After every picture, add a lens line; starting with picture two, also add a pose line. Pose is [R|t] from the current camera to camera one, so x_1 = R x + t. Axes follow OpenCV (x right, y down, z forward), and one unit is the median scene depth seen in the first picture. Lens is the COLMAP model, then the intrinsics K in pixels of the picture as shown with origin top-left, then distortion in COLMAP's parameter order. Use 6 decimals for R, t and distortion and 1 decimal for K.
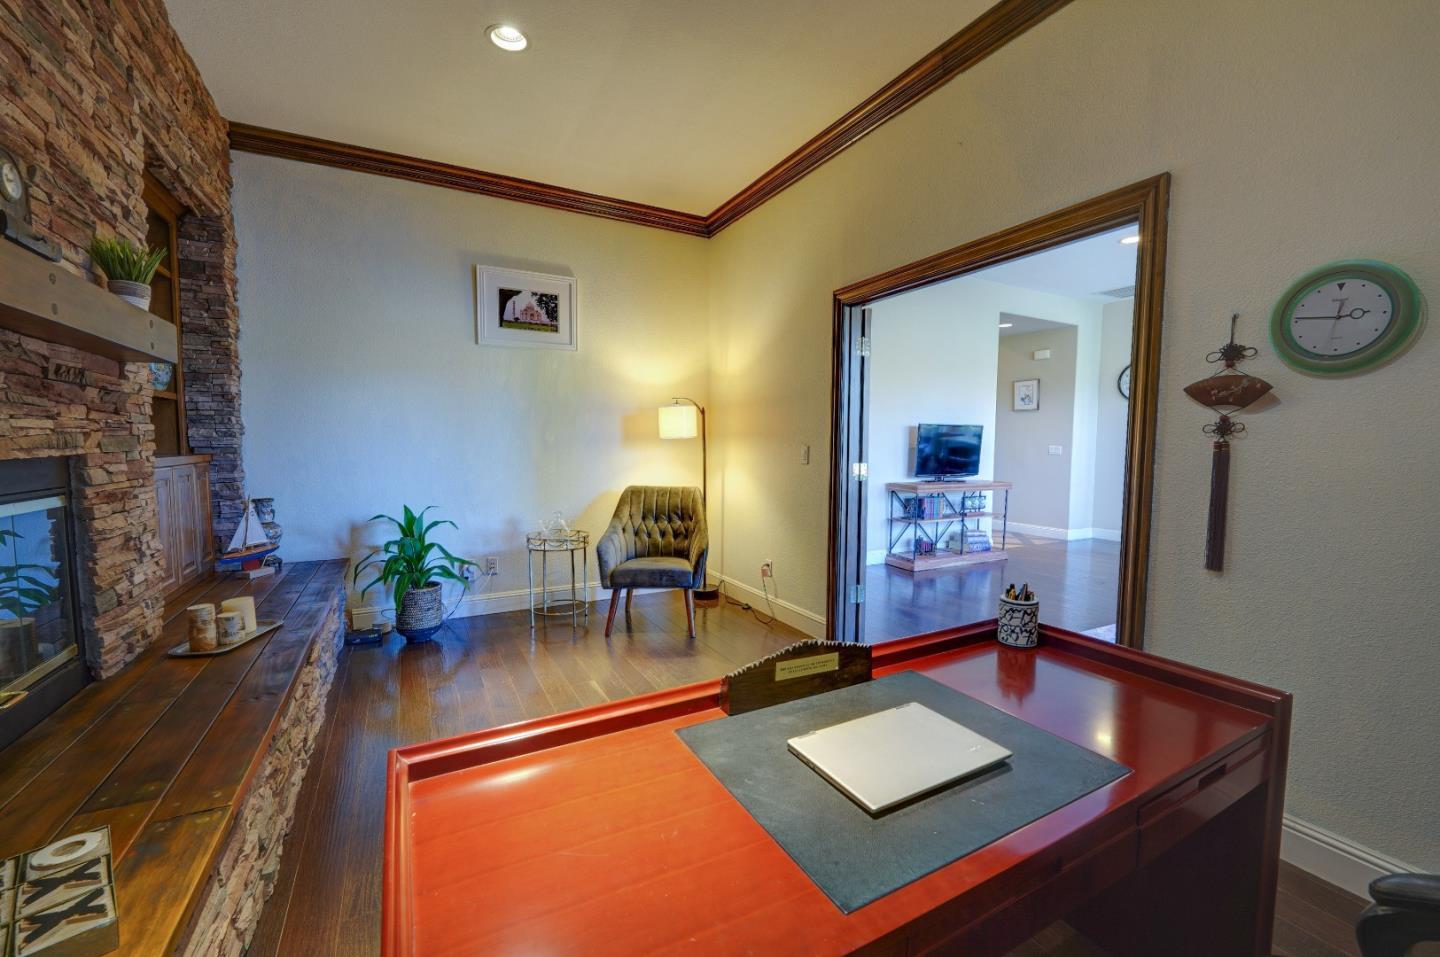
lens RADIAL K [[585.8, 0, 722.7], [0, 585.8, 484.4], [0, 0, 1]] dist [-0.010177, -0.000757]
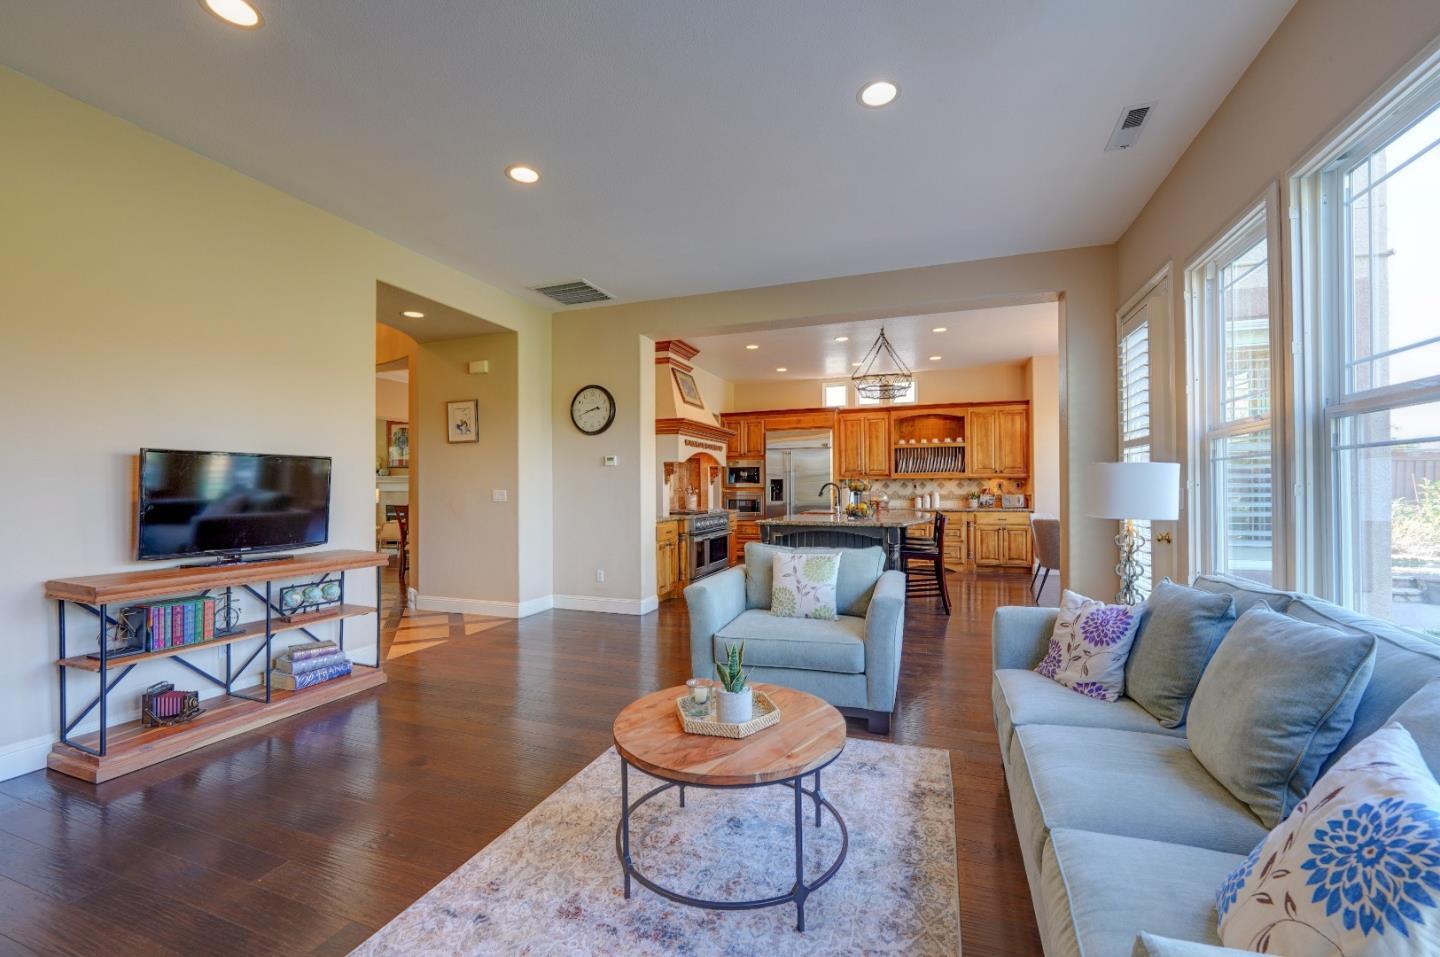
lens RADIAL K [[584.1, 0, 722.1], [0, 584.1, 482.8], [0, 0, 1]] dist [-0.007848, -0.002793]
pose [[0.750390, -0.005838, 0.660970, 0.347784], [0.055980, 0.996930, -0.054748, -0.022964], [-0.658621, 0.078083, 0.748413, 0.310533]]
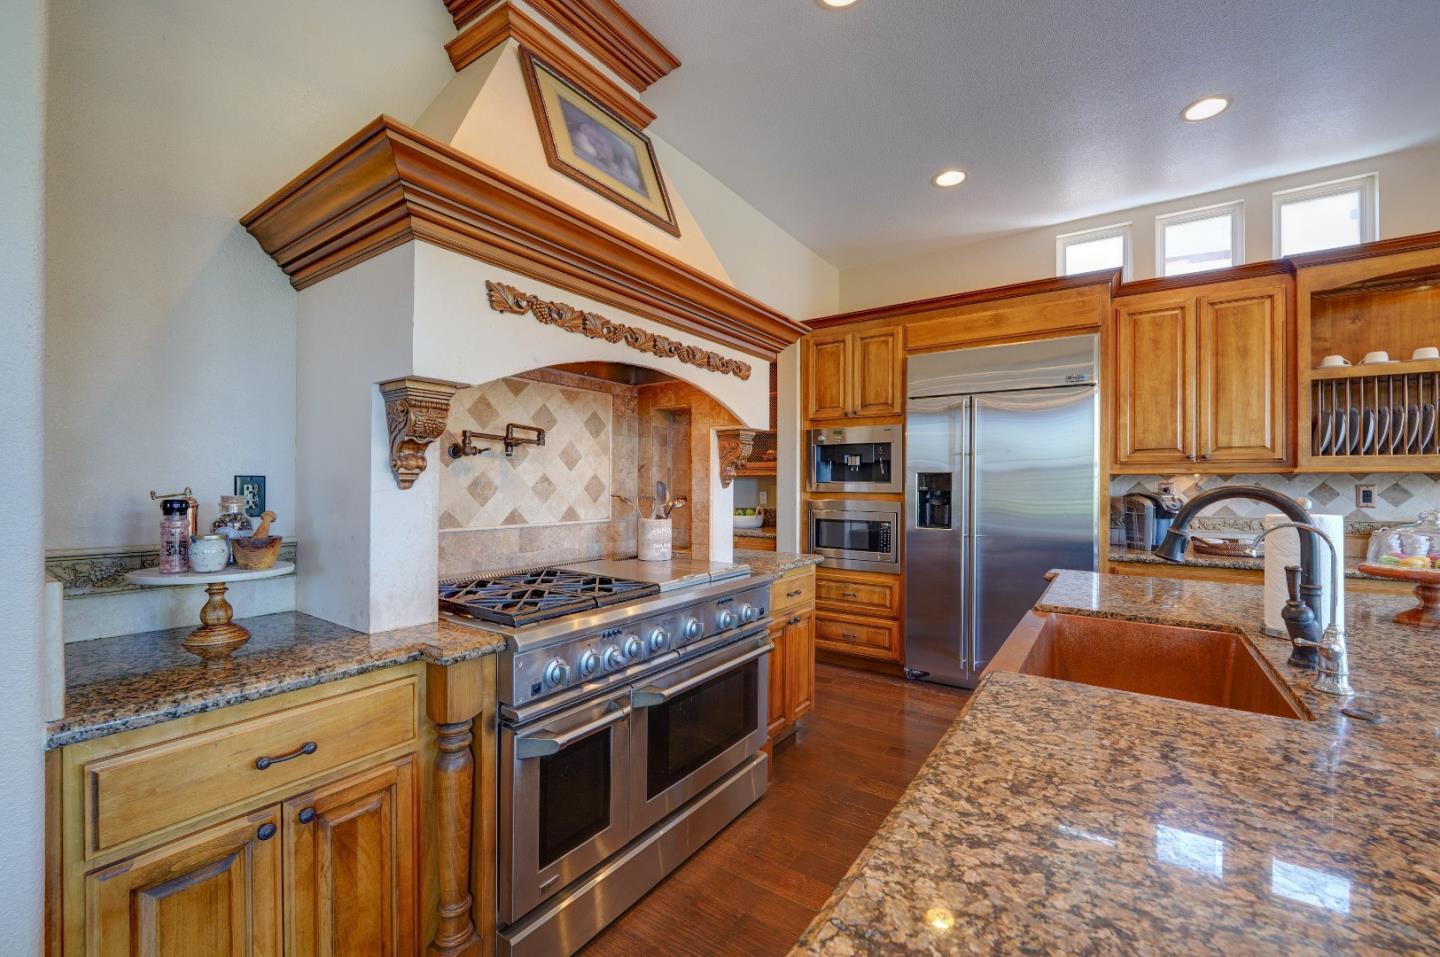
lens RADIAL K [[585.8, 0, 722.7], [0, 585.8, 484.4], [0, 0, 1]] dist [-0.010177, -0.000757]
pose [[0.893863, -0.002276, 0.448335, 1.119821], [0.032034, 0.997756, -0.058801, -0.075705], [-0.447195, 0.066922, 0.891929, 1.032481]]
